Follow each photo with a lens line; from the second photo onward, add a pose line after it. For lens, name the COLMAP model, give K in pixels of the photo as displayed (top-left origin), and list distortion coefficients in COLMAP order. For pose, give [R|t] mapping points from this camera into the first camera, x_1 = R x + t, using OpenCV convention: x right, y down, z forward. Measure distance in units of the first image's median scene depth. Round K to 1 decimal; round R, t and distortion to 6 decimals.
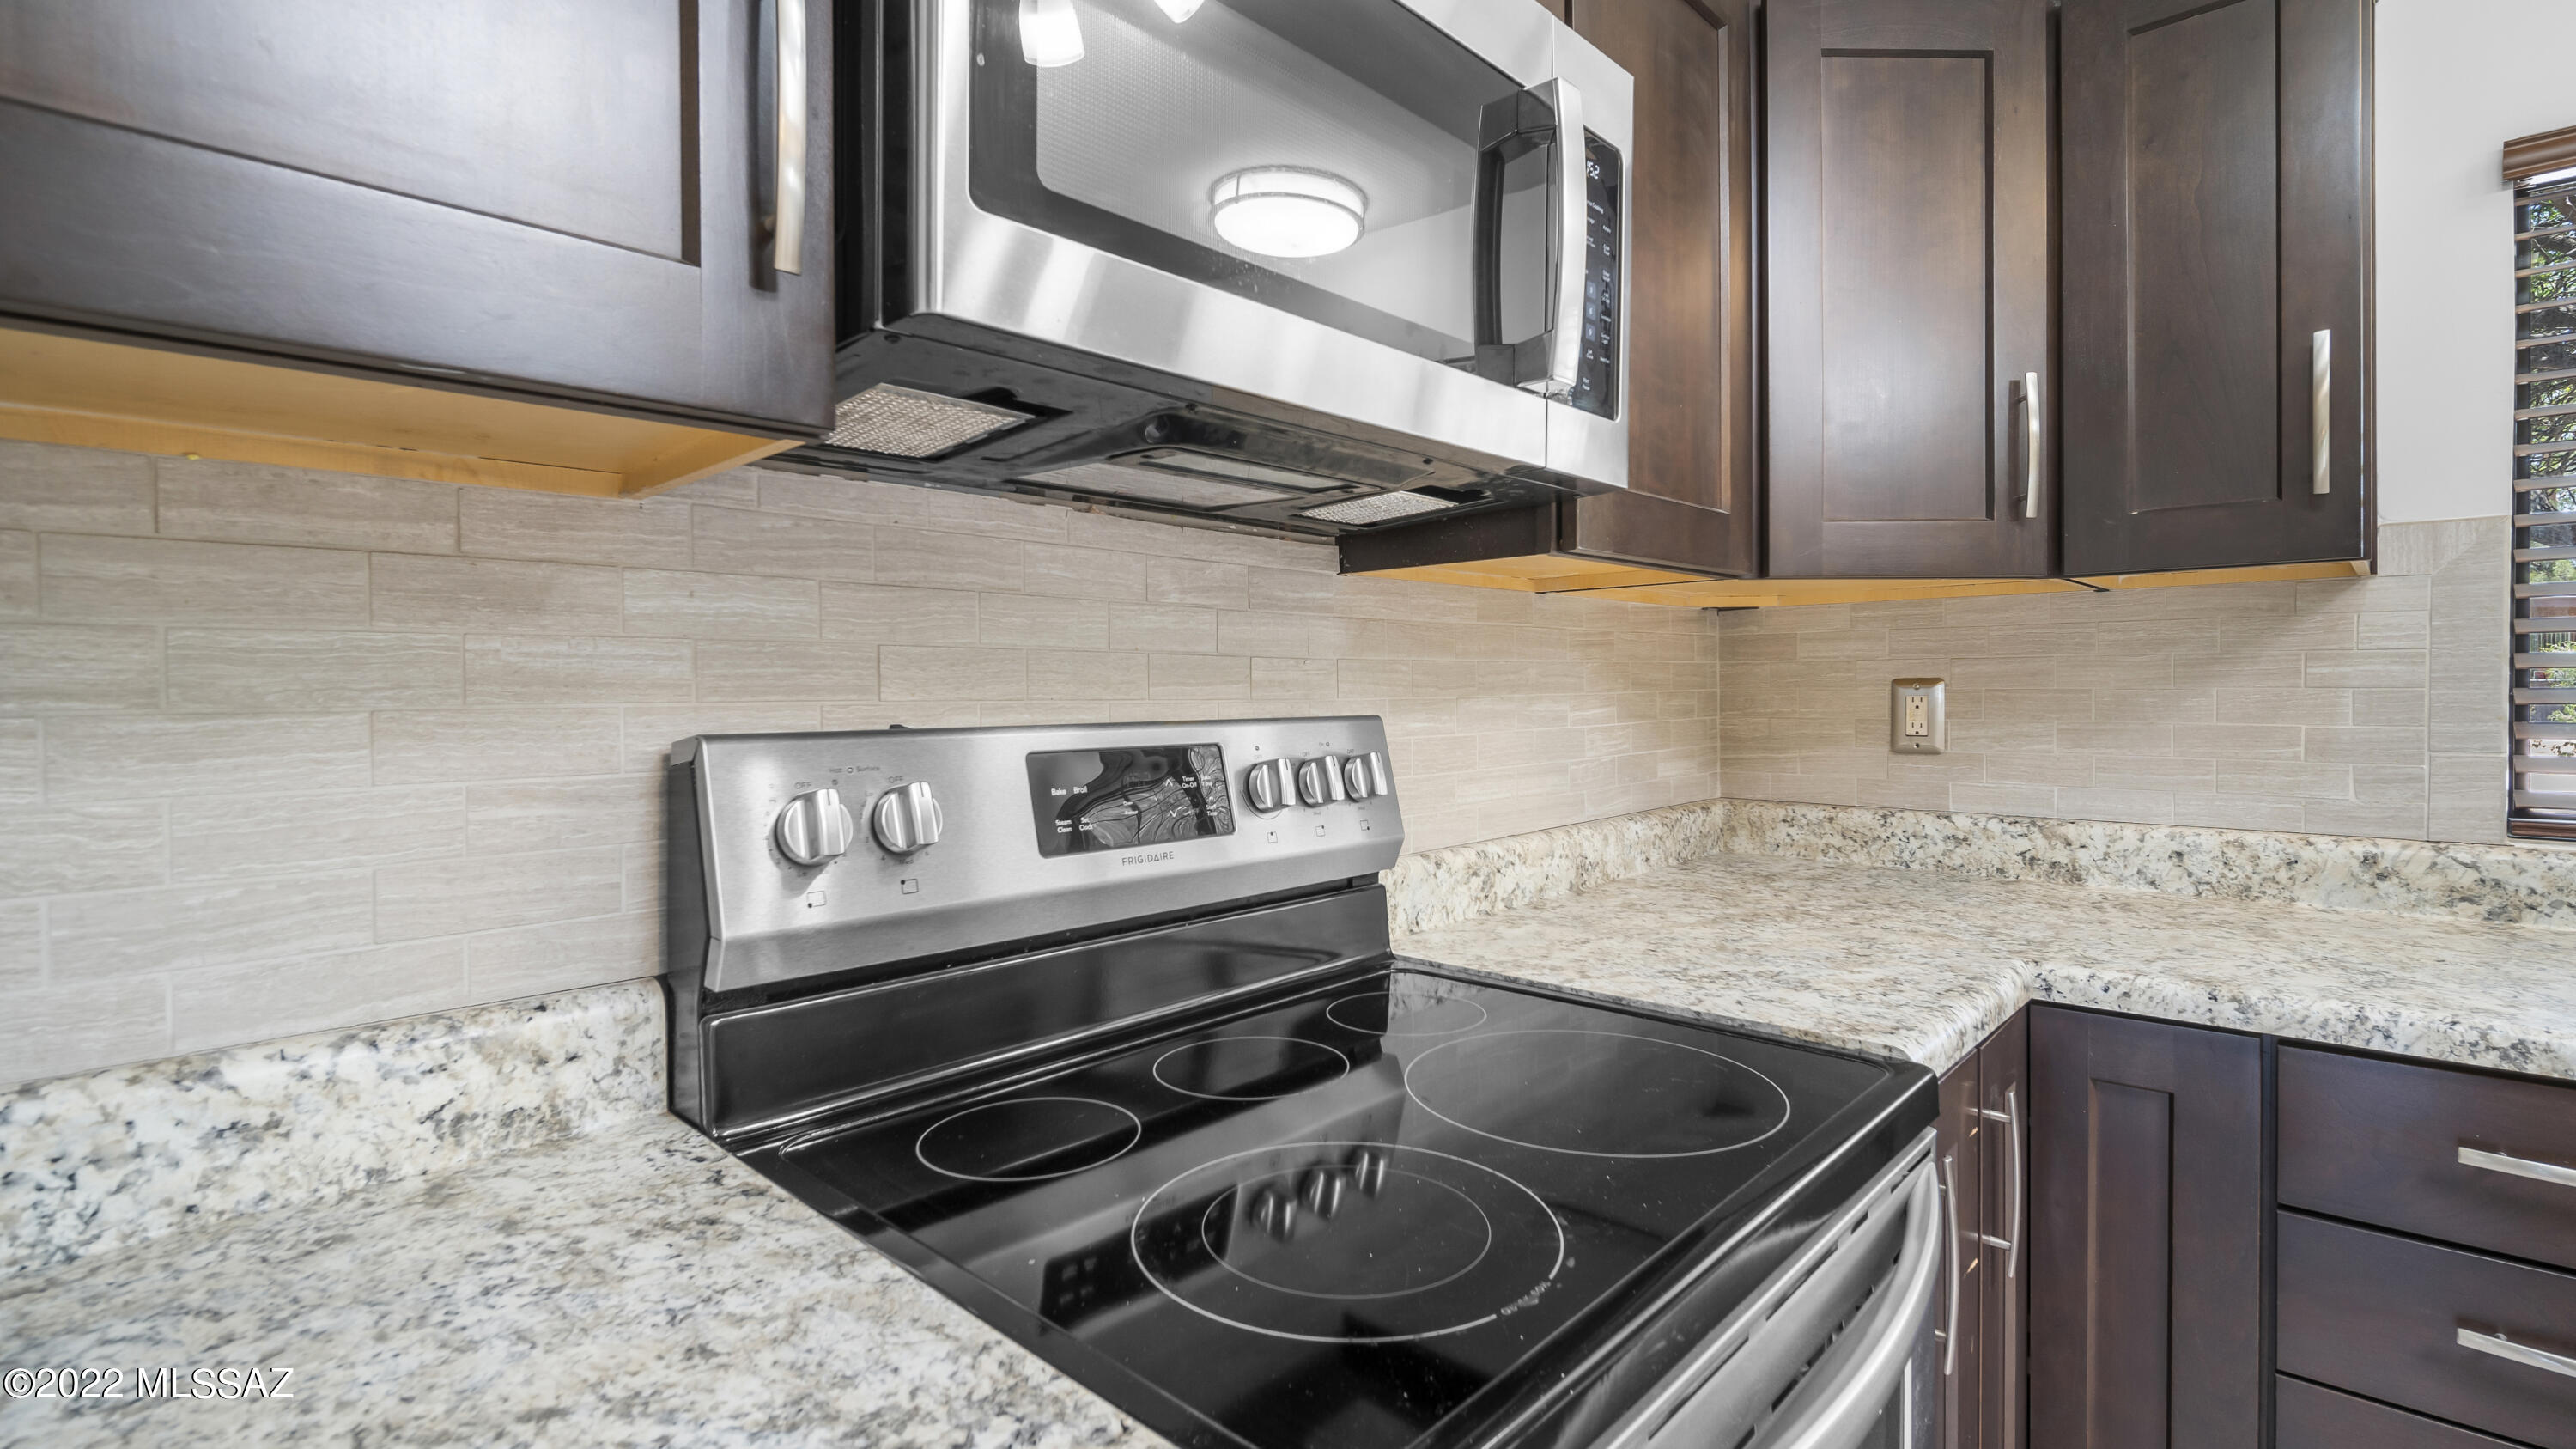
lens RADIAL K [[1176.4, 0, 1282.2], [0, 1176.4, 698.6], [0, 0, 1]] dist [0.002142, 0.000510]
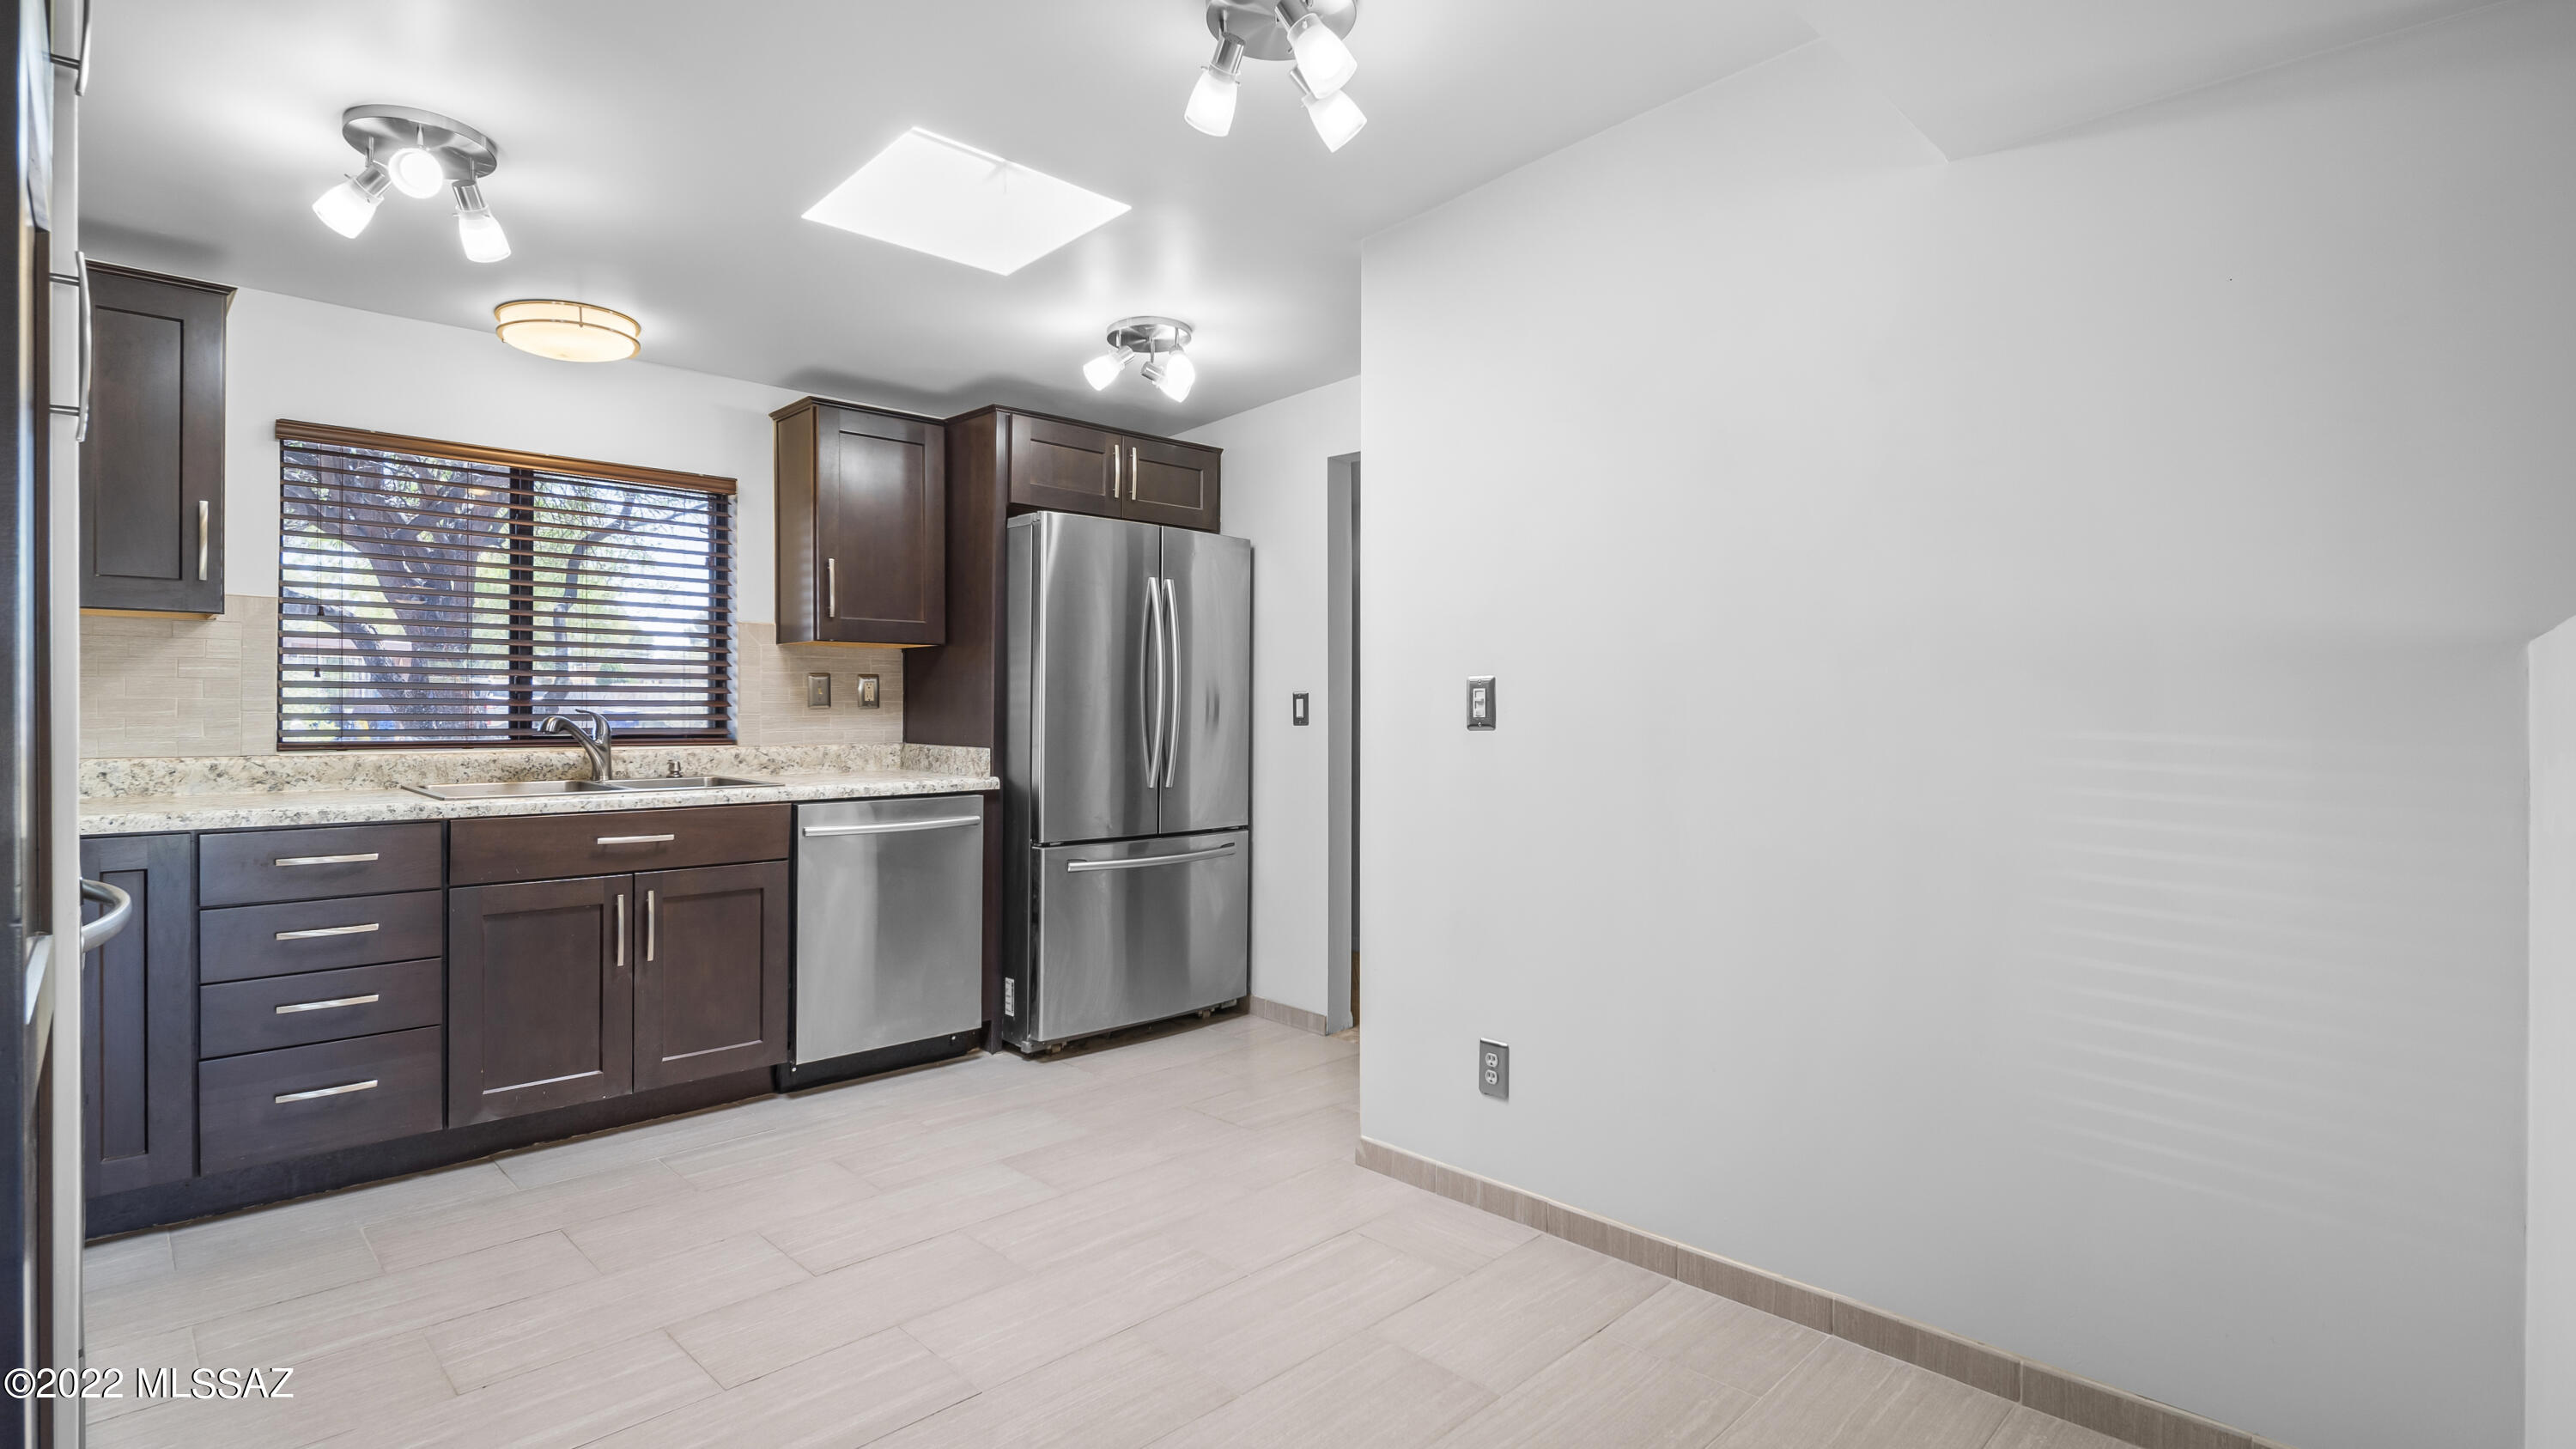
lens RADIAL K [[1193.2, 0, 1291.7], [0, 1193.2, 707.6], [0, 0, 1]] dist [-0.001652, -0.000851]
pose [[0.019943, 0.005295, 0.999787, -0.992627], [0.003522, 0.999979, -0.005366, 0.056350], [-0.999795, 0.003628, 0.019924, -0.803789]]
